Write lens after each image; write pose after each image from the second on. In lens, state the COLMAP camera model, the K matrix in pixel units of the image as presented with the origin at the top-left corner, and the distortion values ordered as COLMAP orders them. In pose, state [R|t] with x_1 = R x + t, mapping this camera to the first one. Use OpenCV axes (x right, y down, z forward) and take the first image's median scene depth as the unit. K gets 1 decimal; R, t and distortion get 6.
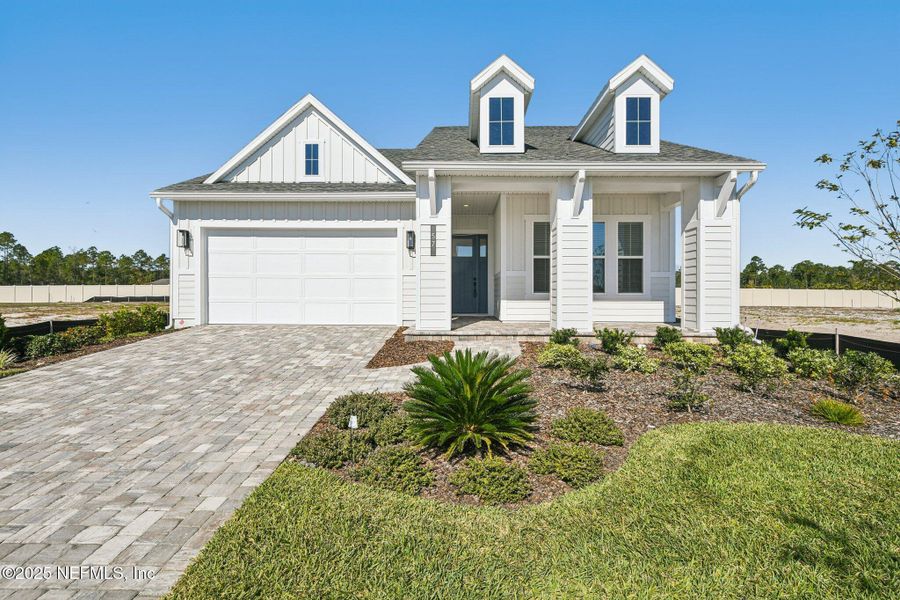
lens RADIAL K [[395.4, 0, 459.0], [0, 395.4, 293.0], [0, 0, 1]] dist [0.001527, -0.003843]
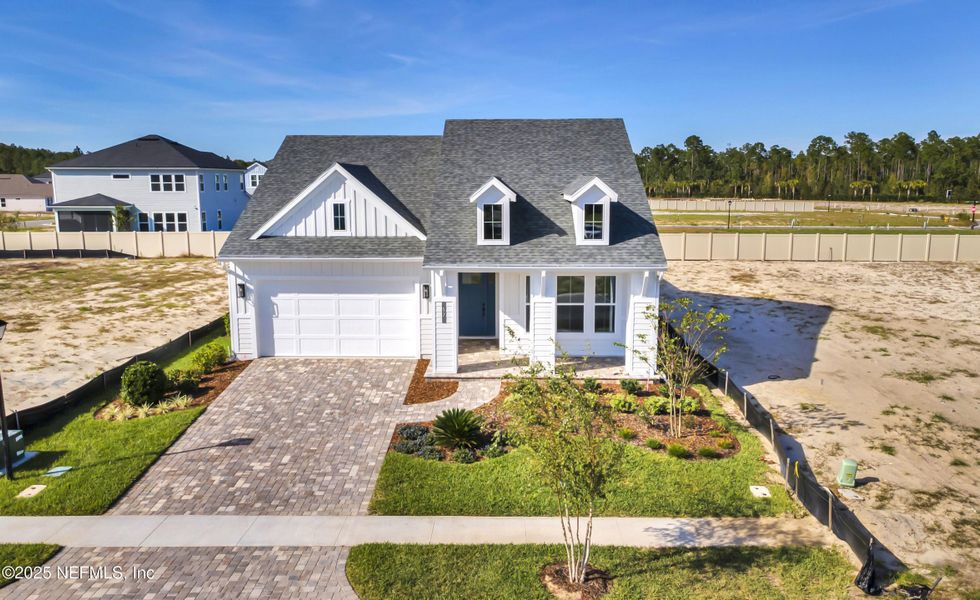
lens RADIAL K [[764.5, 0, 493.8], [0, 764.5, 303.8], [0, 0, 1]] dist [0.052933, -0.000497]
pose [[0.999893, -0.002079, -0.014501, 0.126154], [0.004435, 0.986390, 0.164362, -0.500145], [0.013961, -0.164409, 0.986293, -1.394131]]
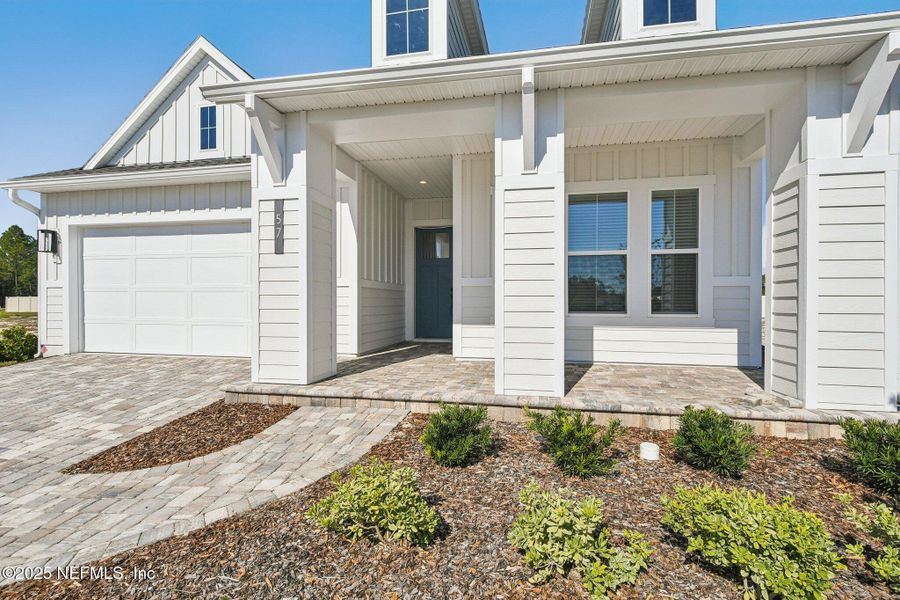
lens RADIAL K [[395.4, 0, 463.7], [0, 395.4, 307.9], [0, 0, 1]] dist [0.001527, -0.003843]
pose [[0.985685, 0.001715, -0.168591, 0.239009], [0.001307, 0.999840, 0.017813, -0.020399], [0.168595, -0.017778, 0.985525, 0.387957]]
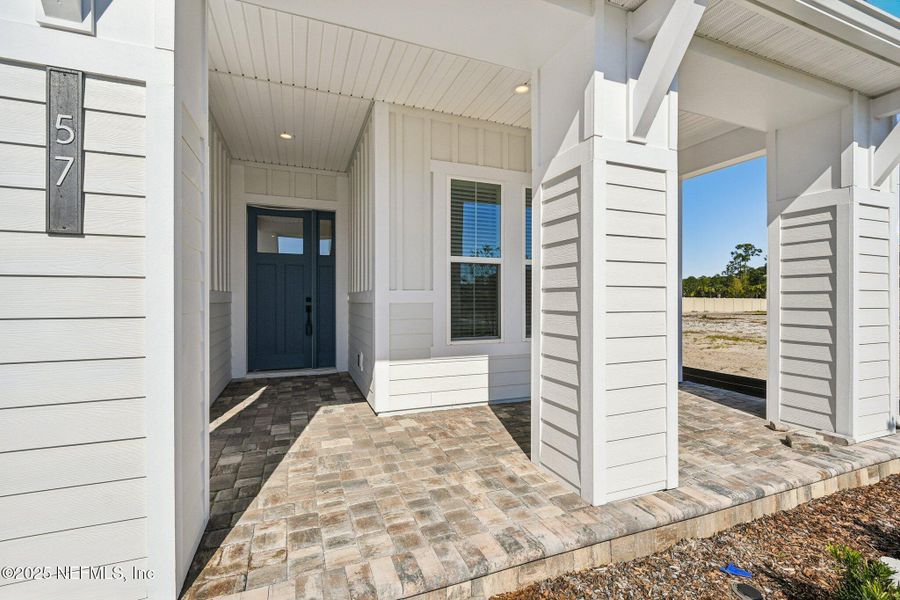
lens RADIAL K [[395.4, 0, 455.0], [0, 395.4, 296.8], [0, 0, 1]] dist [0.001527, -0.003843]
pose [[0.924730, -0.002960, 0.380612, 0.027689], [0.002008, 0.999994, 0.002896, -0.052668], [-0.380618, -0.001913, 0.924730, 0.613461]]
